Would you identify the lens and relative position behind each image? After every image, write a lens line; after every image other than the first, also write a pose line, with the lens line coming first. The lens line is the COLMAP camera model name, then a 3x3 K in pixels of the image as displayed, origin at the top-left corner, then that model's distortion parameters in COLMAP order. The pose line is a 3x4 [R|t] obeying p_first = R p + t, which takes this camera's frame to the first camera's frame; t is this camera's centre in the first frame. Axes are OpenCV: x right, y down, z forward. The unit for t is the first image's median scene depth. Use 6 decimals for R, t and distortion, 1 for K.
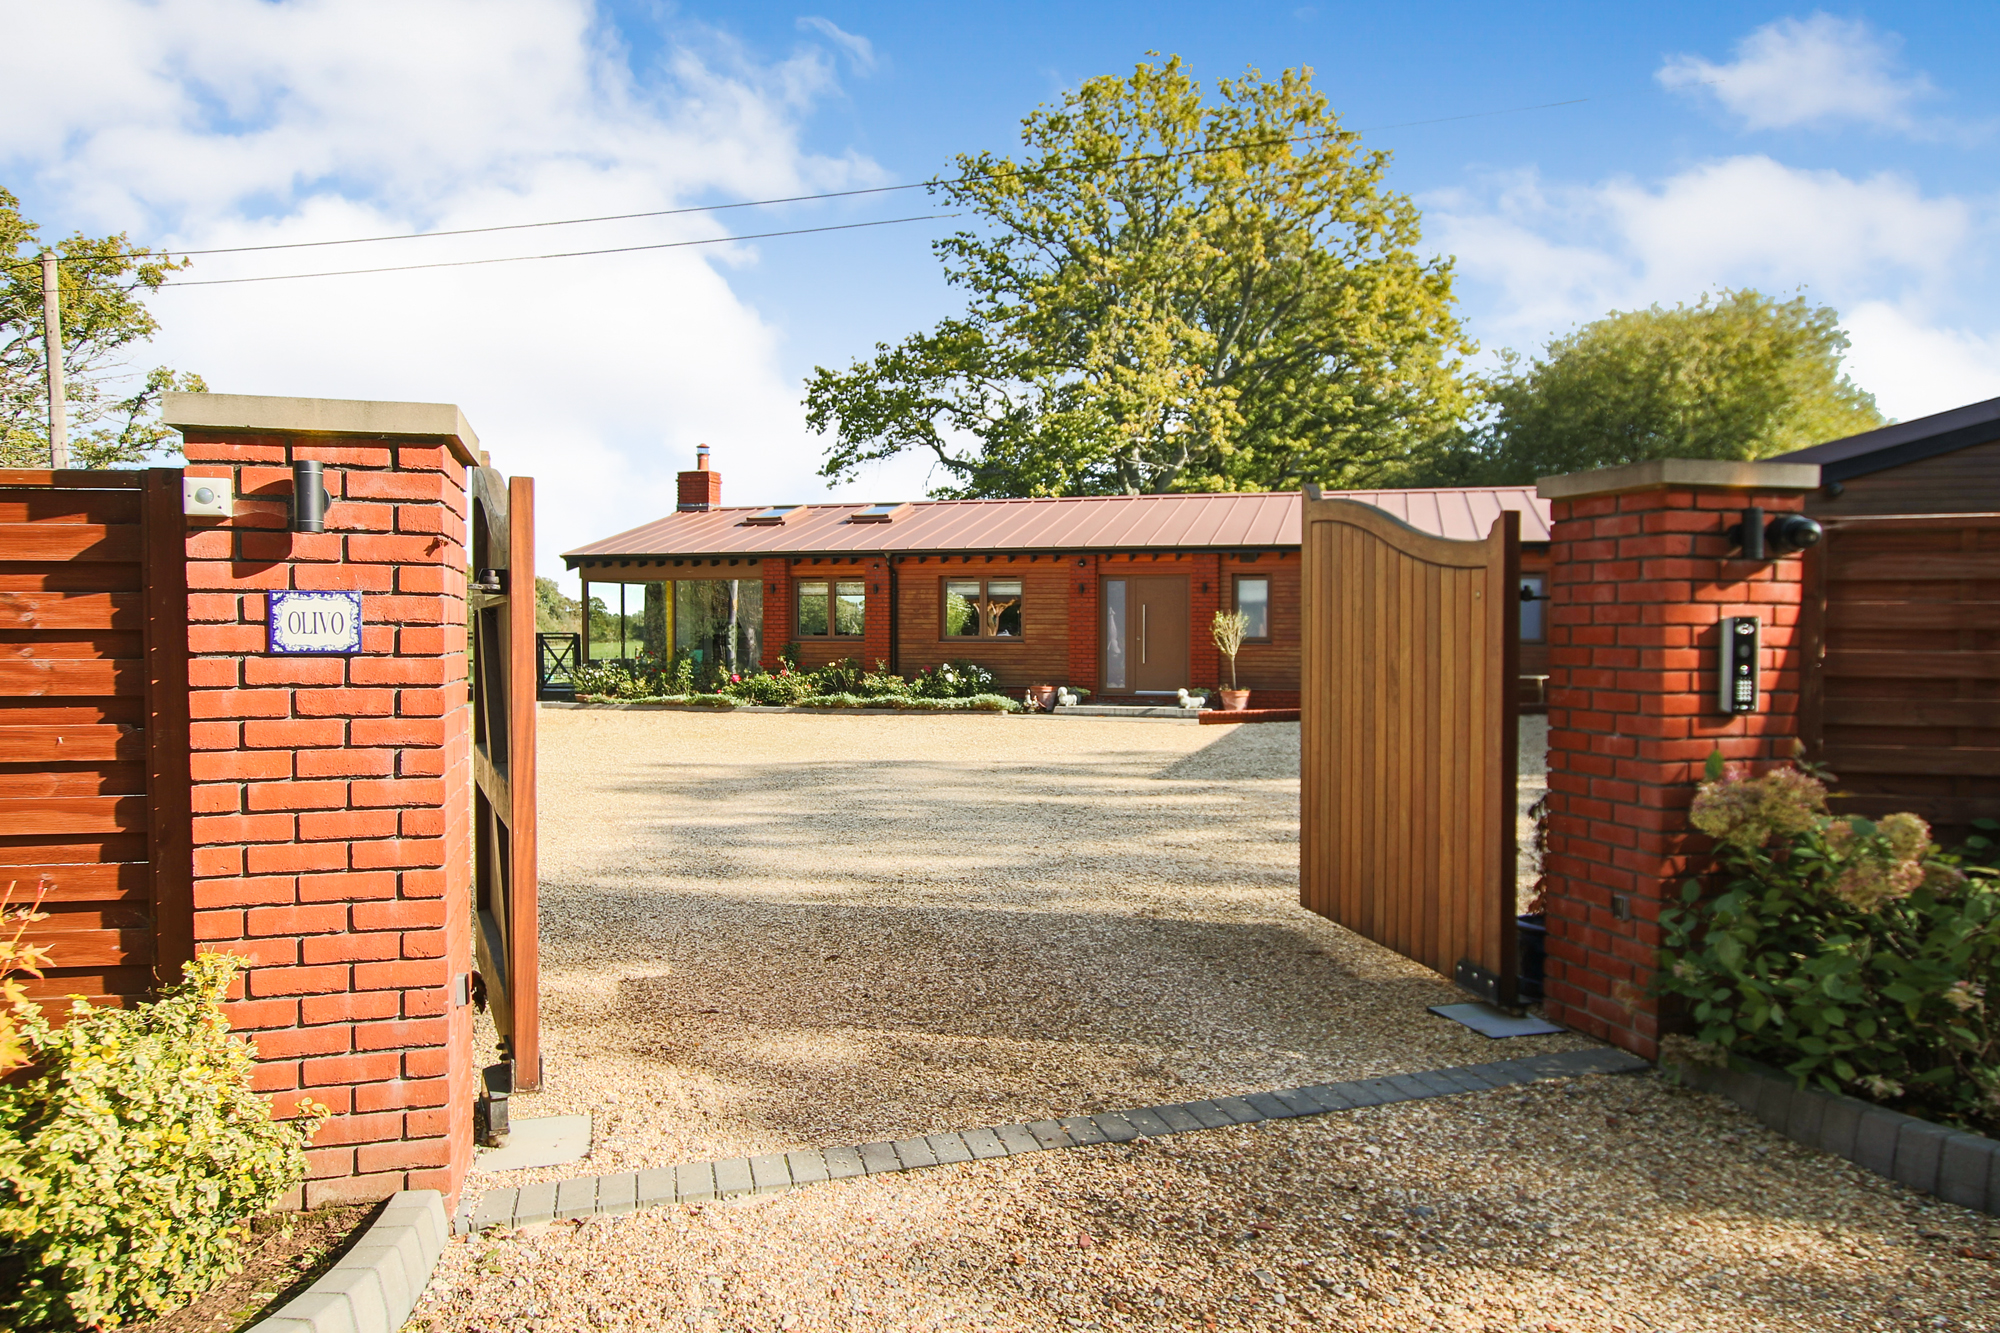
lens RADIAL K [[1202.2, 0, 1000.0], [0, 1202.2, 666.5], [0, 0, 1]] dist [0.003278, 0.000509]
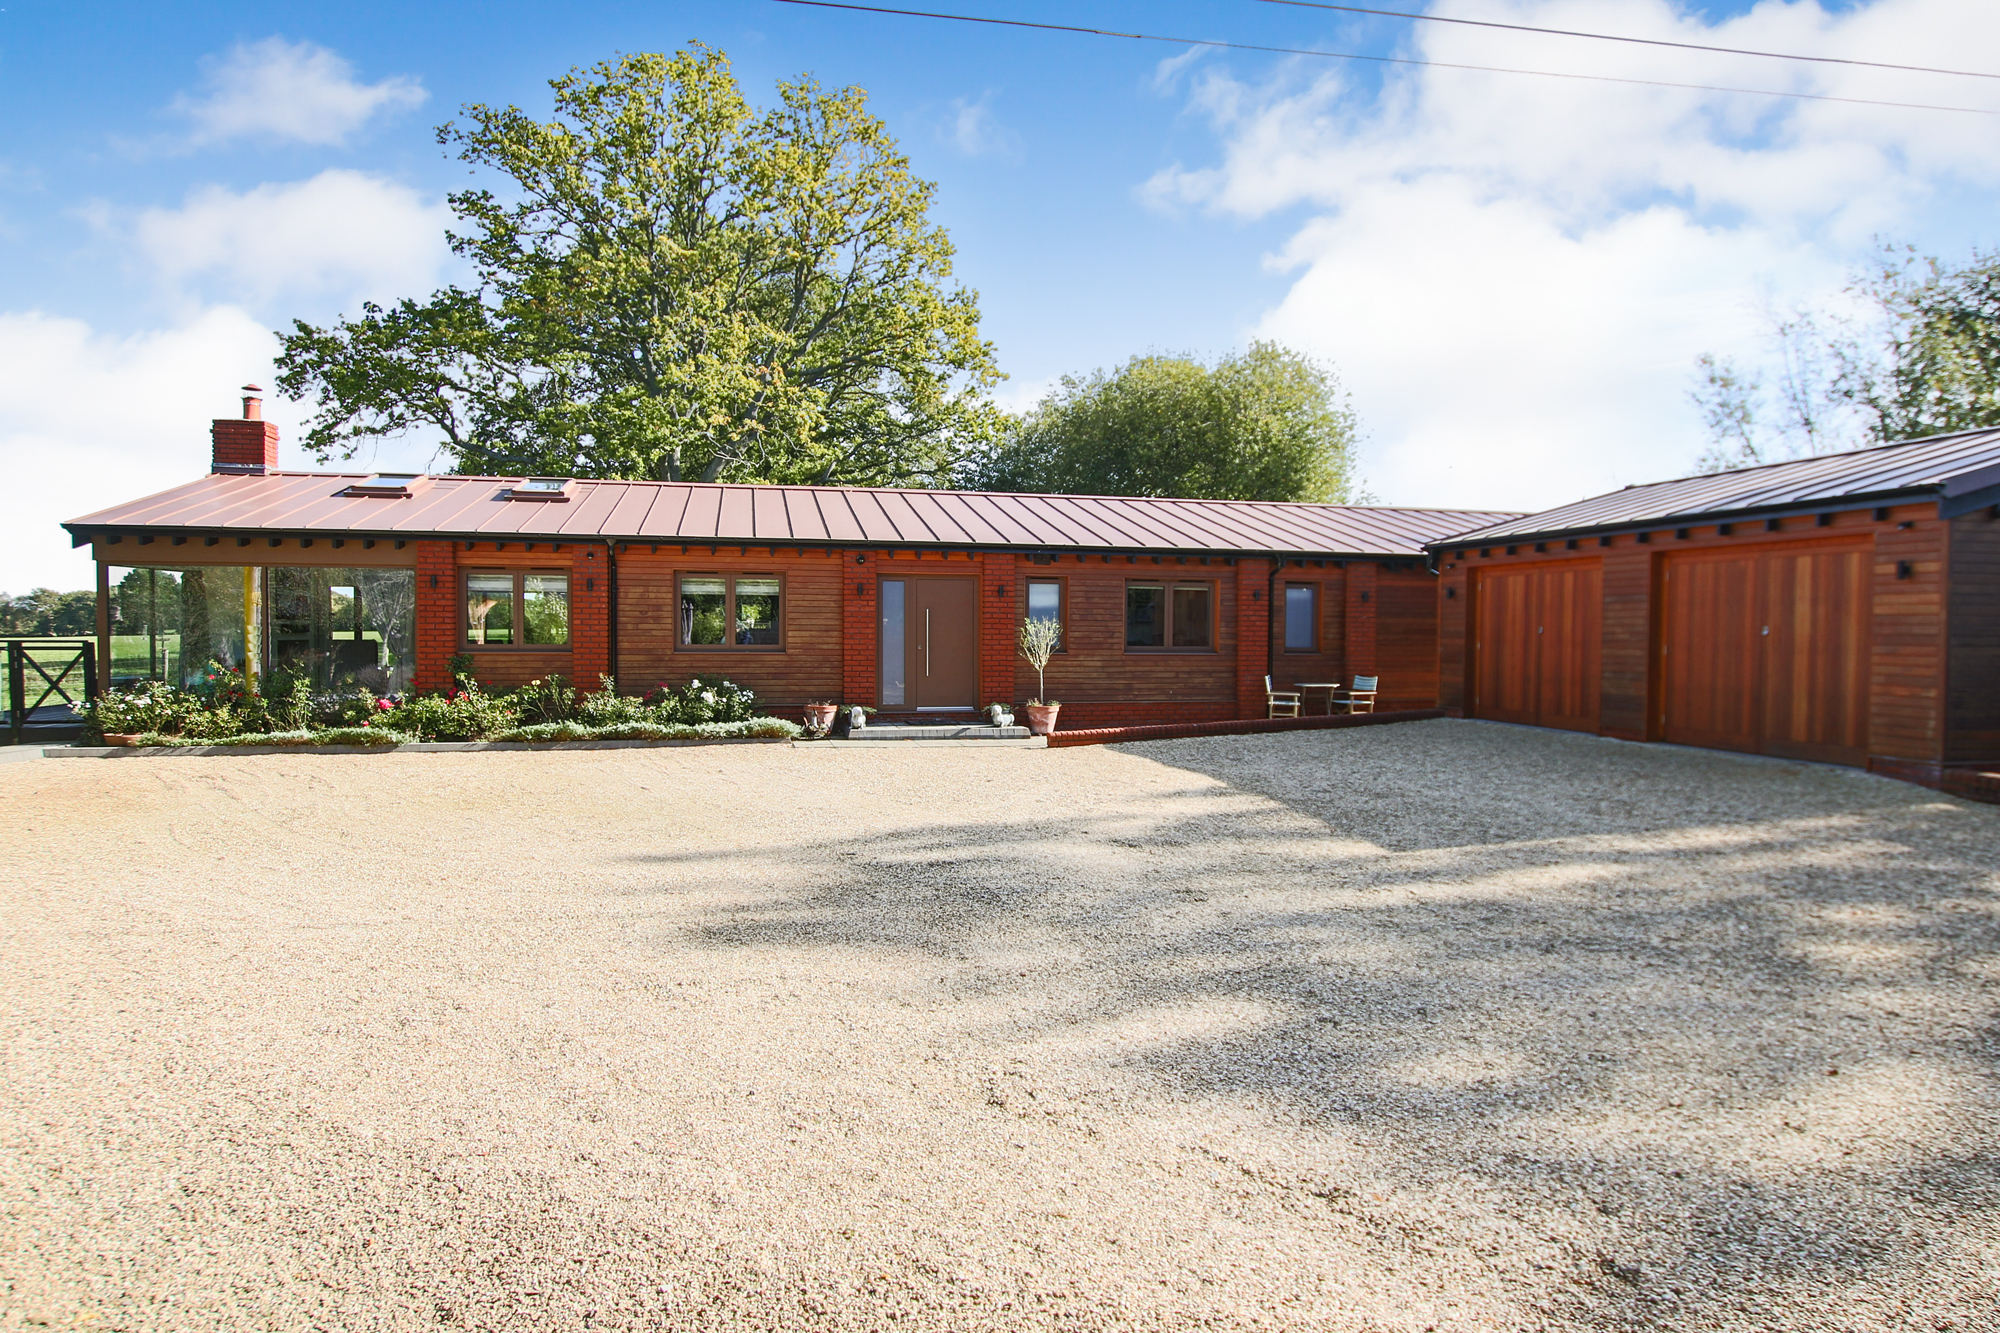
lens RADIAL K [[1113.0, 0, 1000.0], [0, 1113.0, 666.5], [0, 0, 1]] dist [-0.002048, -0.000268]
pose [[0.894143, -0.011237, 0.447641, -0.186903], [0.009912, 0.999937, 0.005303, -0.012541], [-0.447672, -0.000305, 0.894198, 0.234004]]
